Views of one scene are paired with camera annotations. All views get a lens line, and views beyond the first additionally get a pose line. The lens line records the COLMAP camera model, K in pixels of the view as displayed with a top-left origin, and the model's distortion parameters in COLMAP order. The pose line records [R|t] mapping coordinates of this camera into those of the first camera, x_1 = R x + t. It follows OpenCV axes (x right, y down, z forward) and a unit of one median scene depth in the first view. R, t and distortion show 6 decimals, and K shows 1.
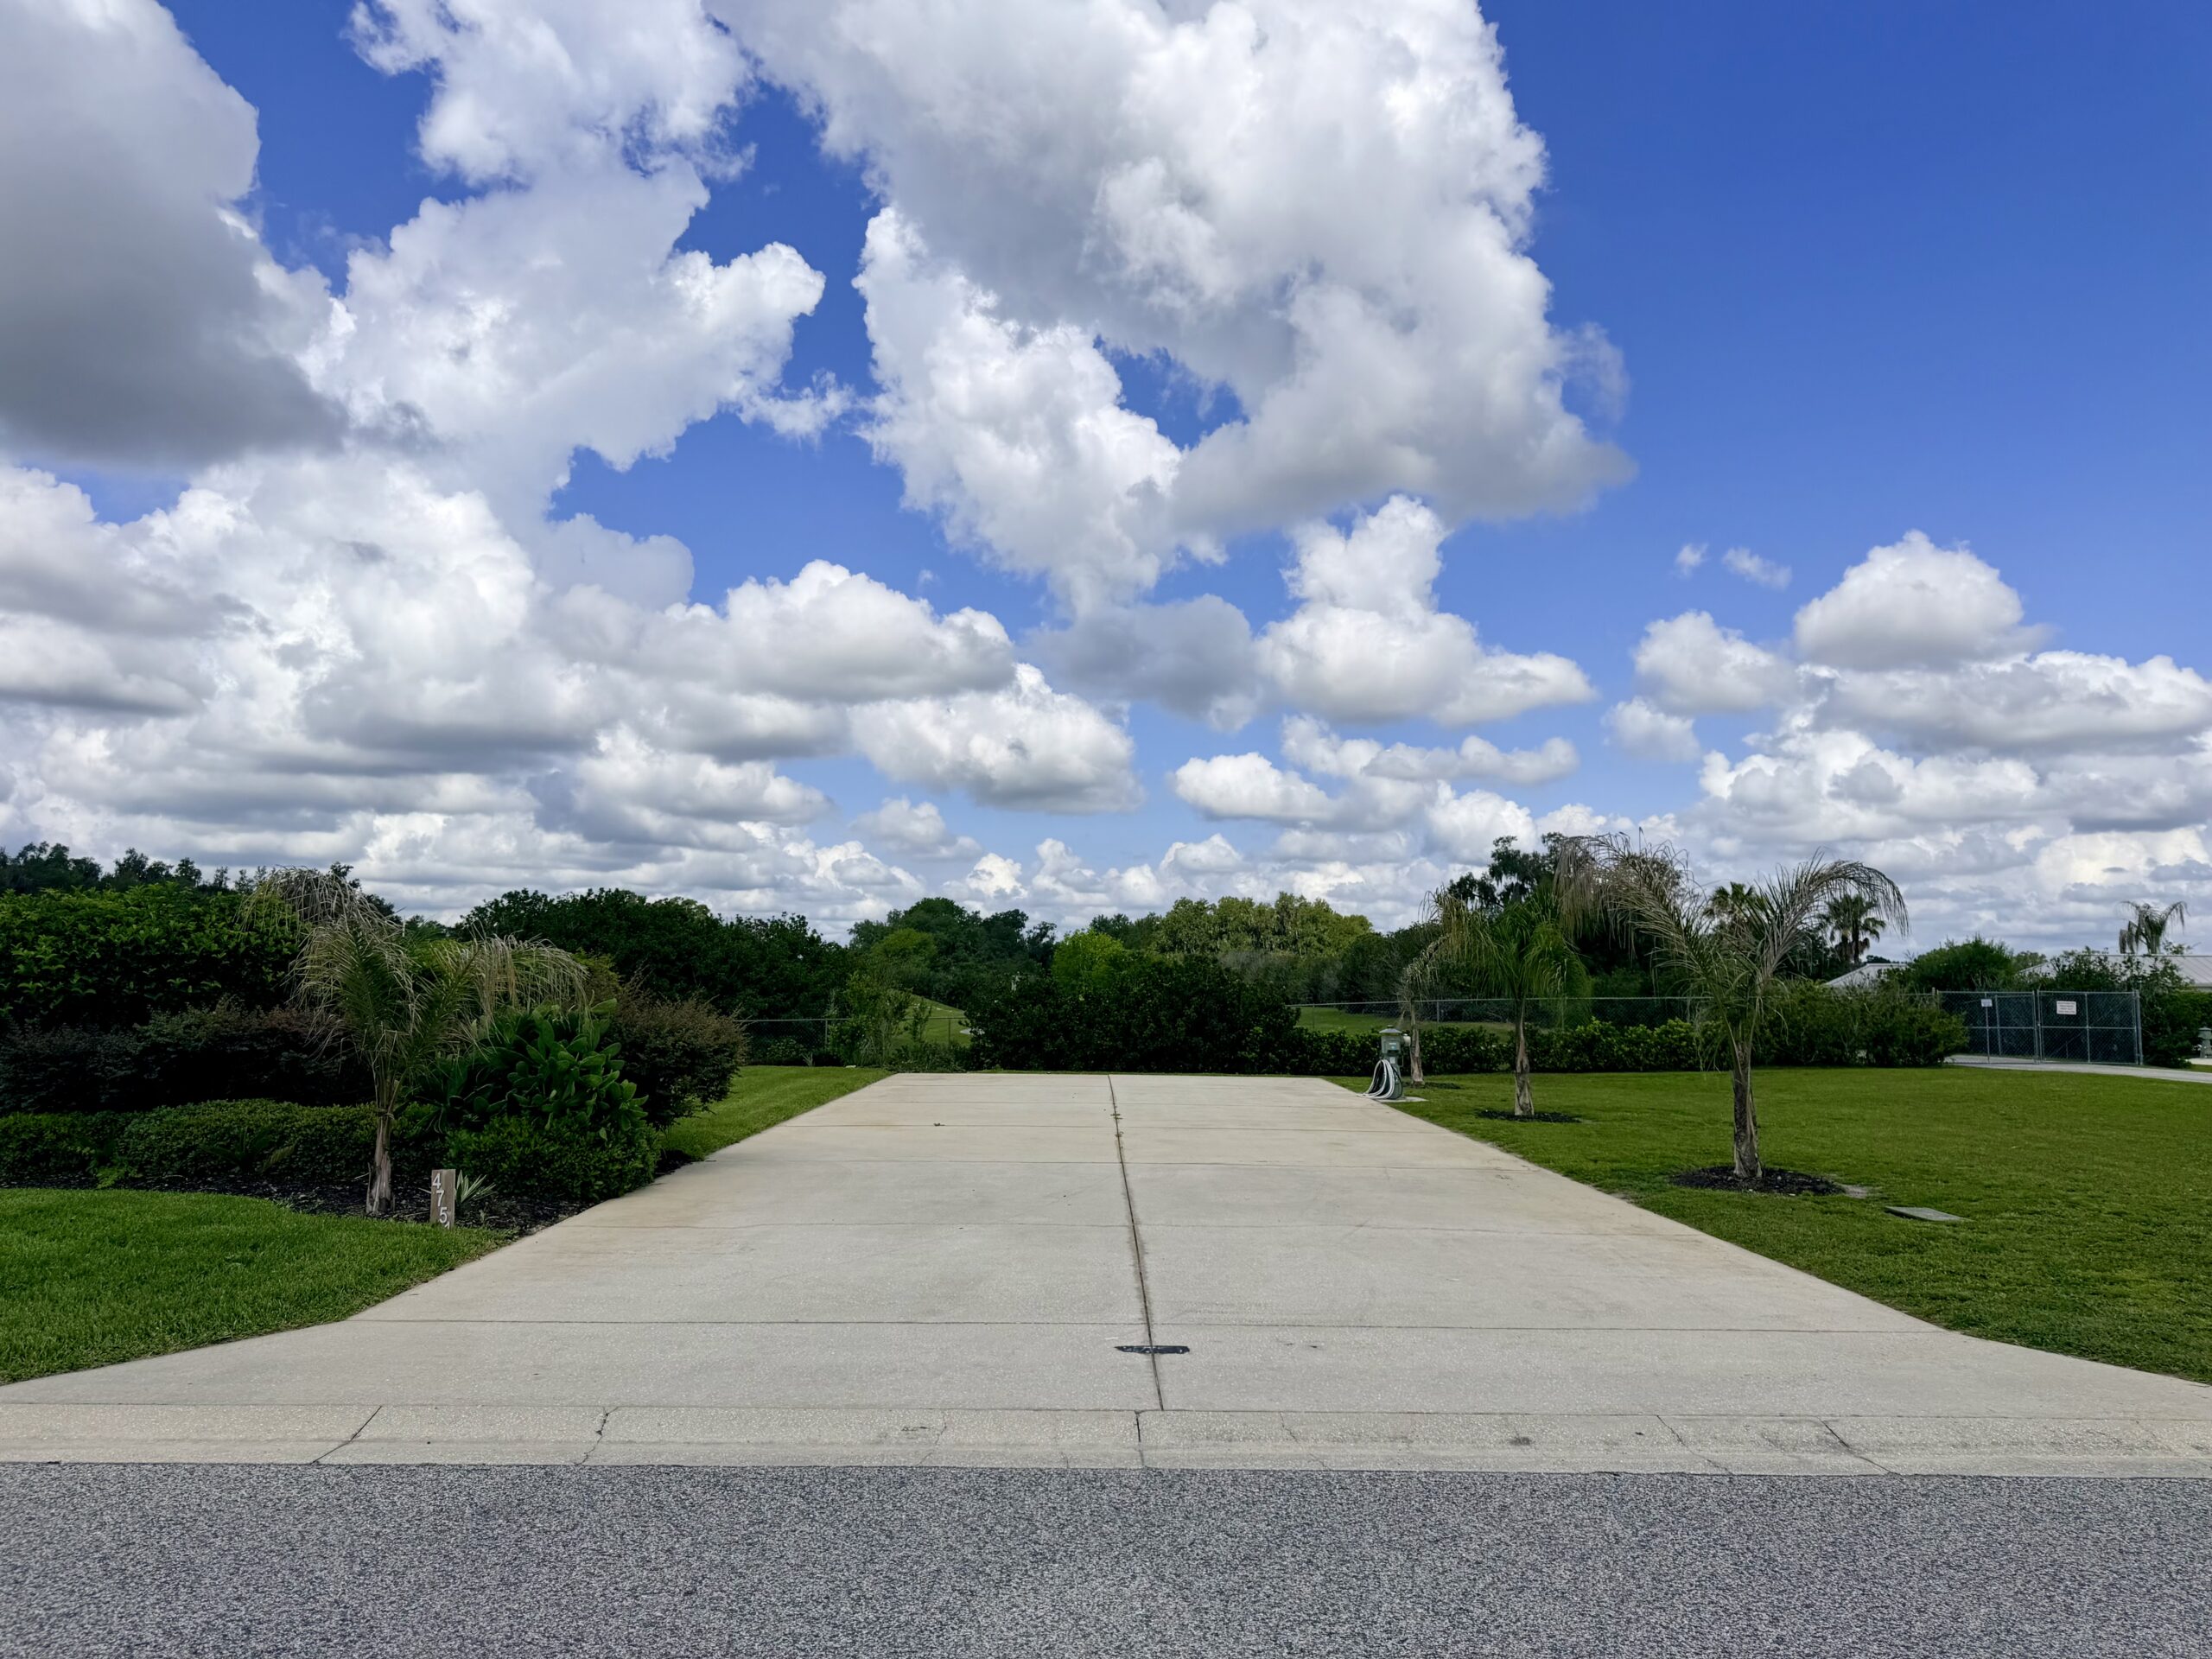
lens RADIAL K [[1567.1, 0, 1112.1], [0, 1567.1, 821.5], [0, 0, 1]] dist [0.074390, -0.102064]
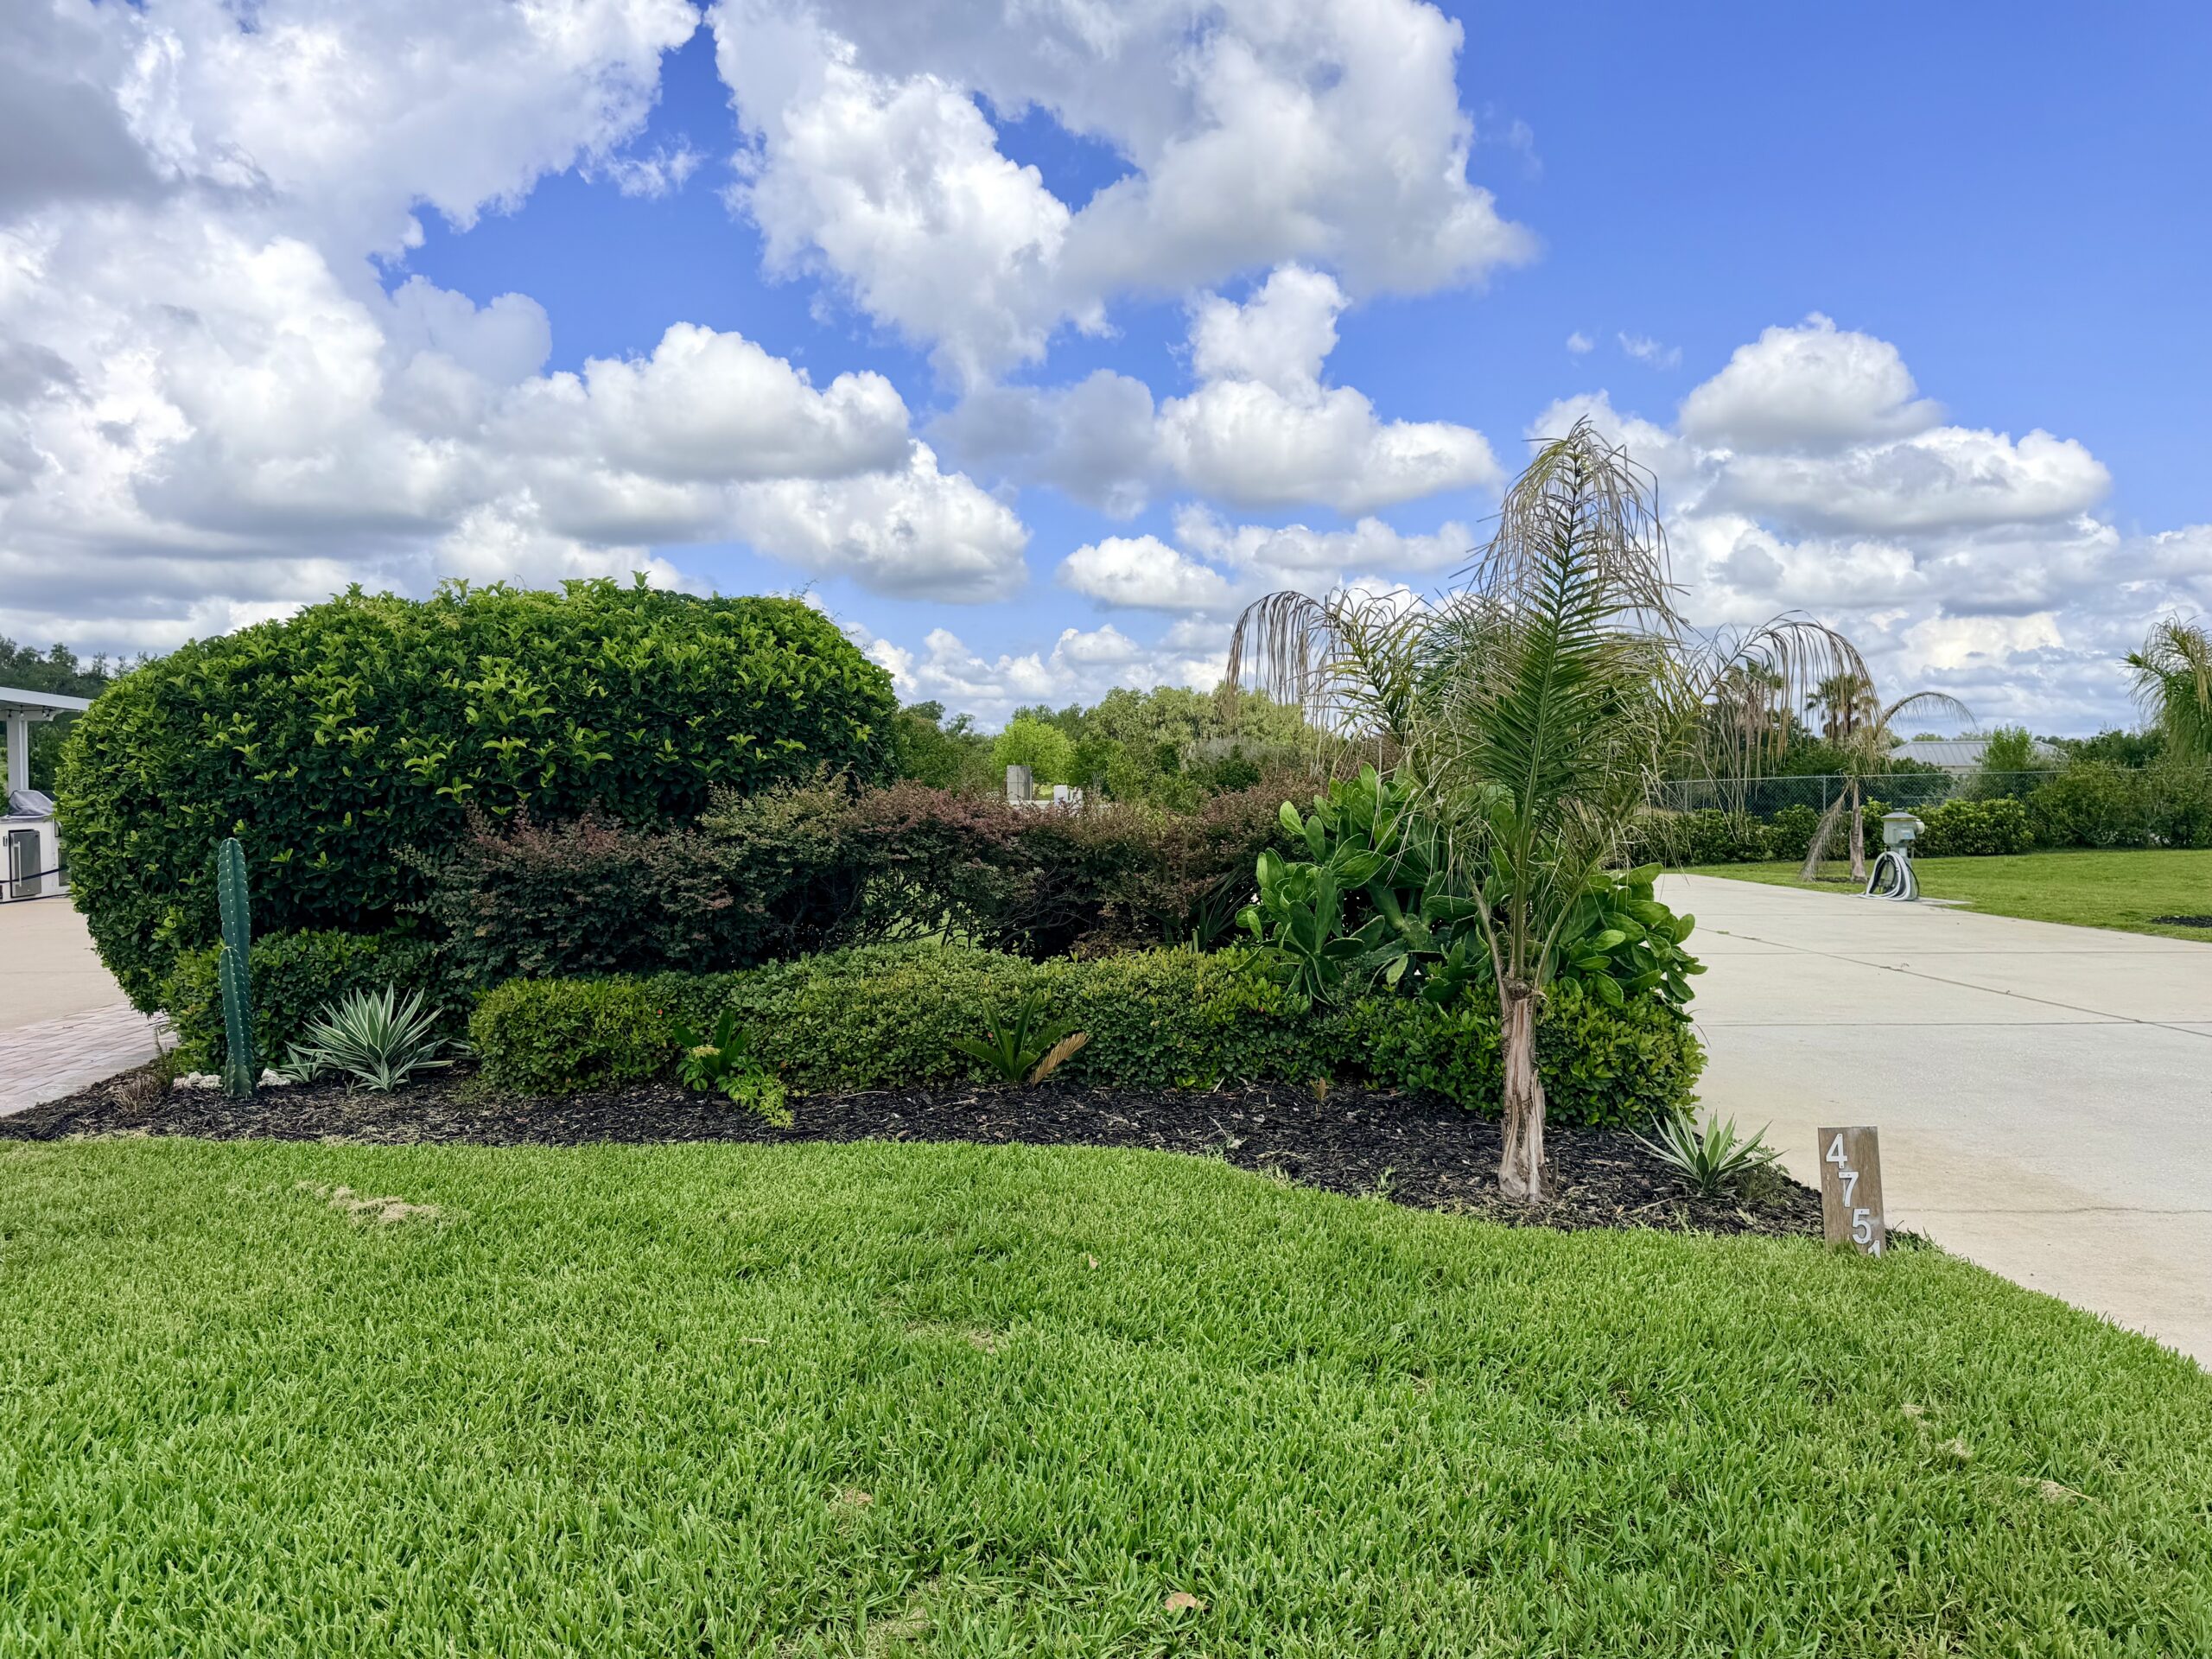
lens RADIAL K [[1573.7, 0, 1105.1], [0, 1573.7, 836.2], [0, 0, 1]] dist [0.075339, -0.103318]
pose [[0.997575, -0.012458, 0.068476, -0.181192], [0.002717, 0.990070, 0.140547, 0.020612], [-0.069547, -0.140020, 0.987703, 0.158353]]
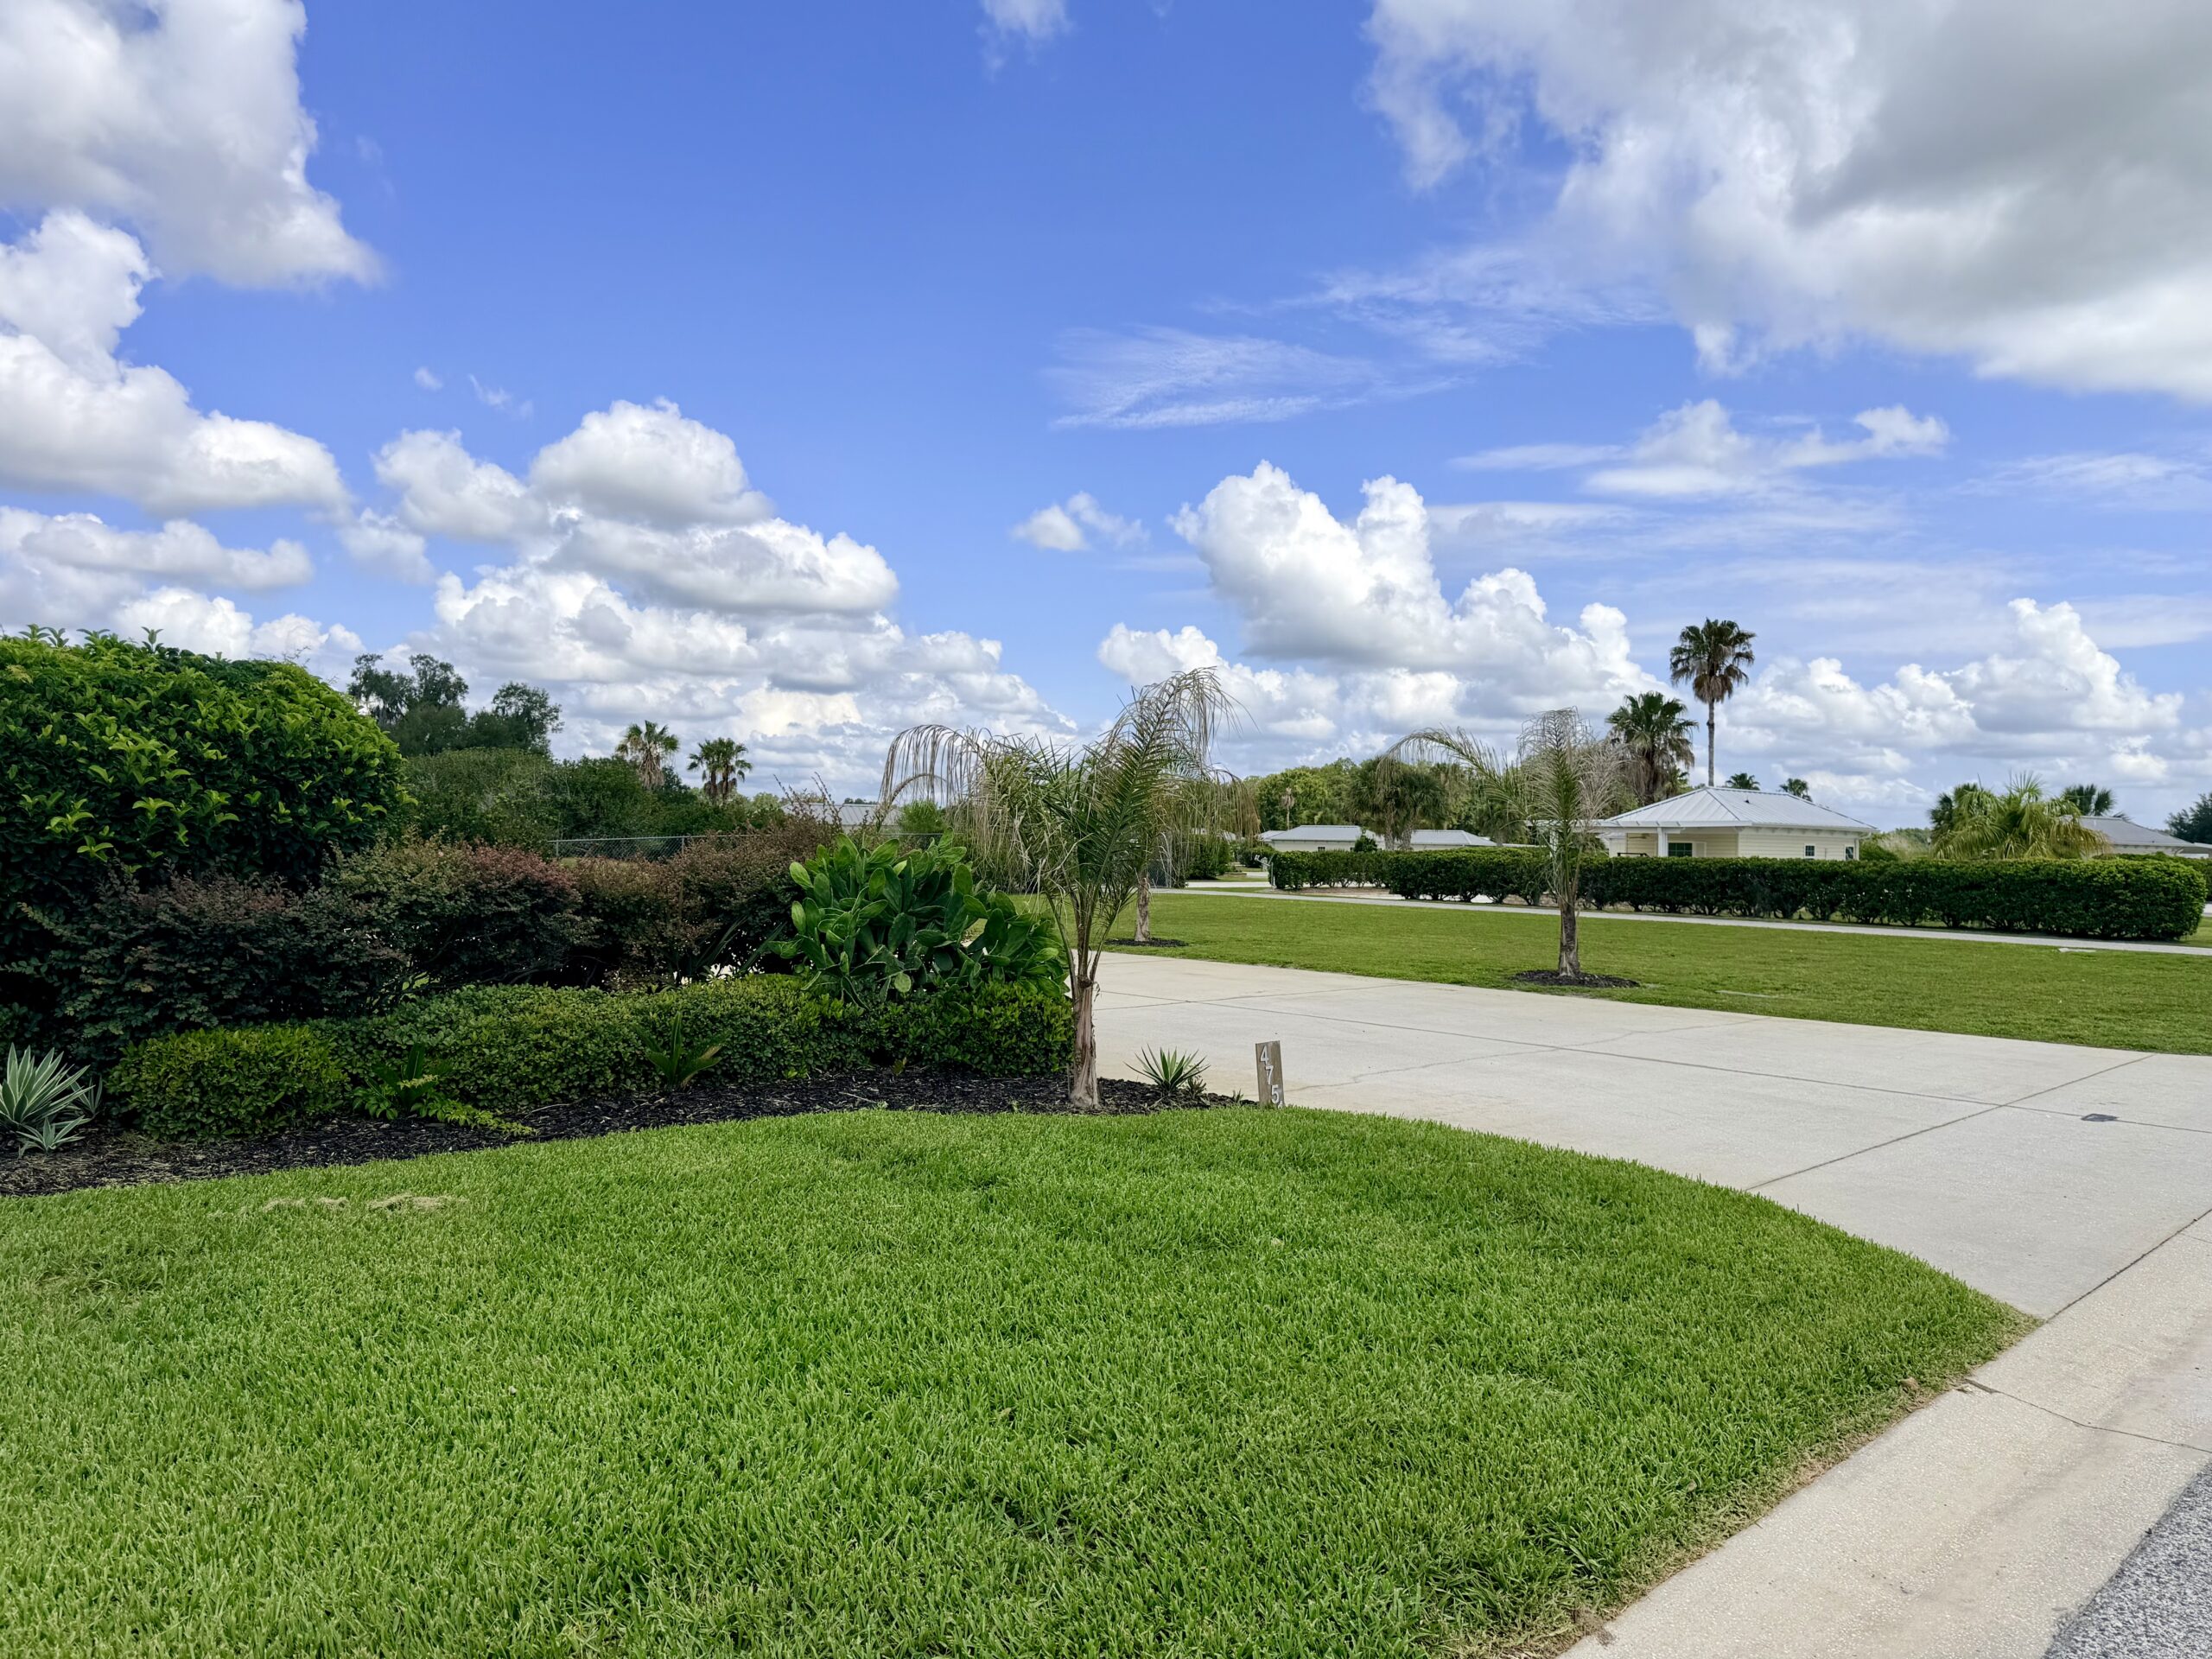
lens RADIAL K [[1573.7, 0, 1105.1], [0, 1573.7, 836.2], [0, 0, 1]] dist [0.075339, -0.103318]
pose [[0.720796, 0.008734, 0.693092, -0.298402], [-0.088151, 0.992957, 0.079163, 0.013925], [-0.687519, -0.118157, 0.716489, 0.129240]]
